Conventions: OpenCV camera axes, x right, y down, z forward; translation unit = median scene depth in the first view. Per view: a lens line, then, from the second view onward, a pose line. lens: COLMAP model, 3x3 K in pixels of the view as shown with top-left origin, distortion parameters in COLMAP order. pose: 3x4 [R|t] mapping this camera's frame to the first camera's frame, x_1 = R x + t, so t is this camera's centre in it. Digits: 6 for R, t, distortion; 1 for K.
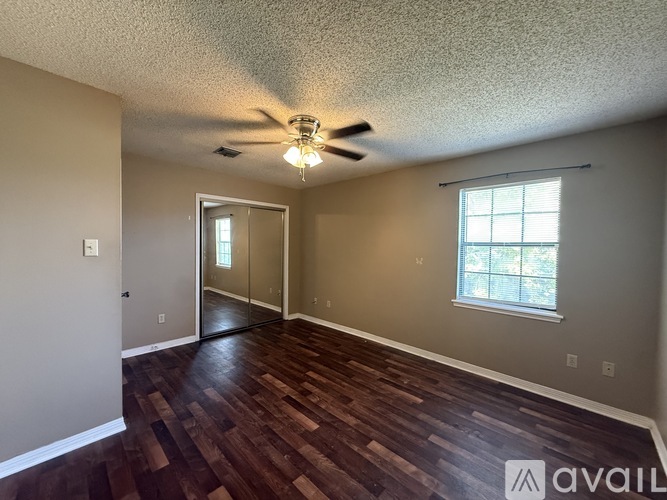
lens RADIAL K [[266.4, 0, 333.4], [0, 266.4, 249.6], [0, 0, 1]] dist [0.002372, -0.000140]
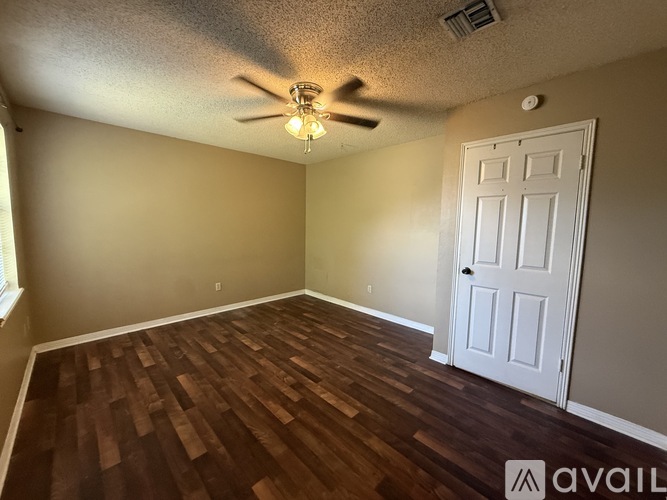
lens RADIAL K [[266.4, 0, 333.8], [0, 266.4, 249.2], [0, 0, 1]] dist [0.002372, -0.000140]
pose [[-0.998857, -0.039999, 0.026170, -0.239474], [-0.036582, 0.992089, 0.120092, -0.029910], [-0.030767, 0.118997, -0.992418, 1.893831]]
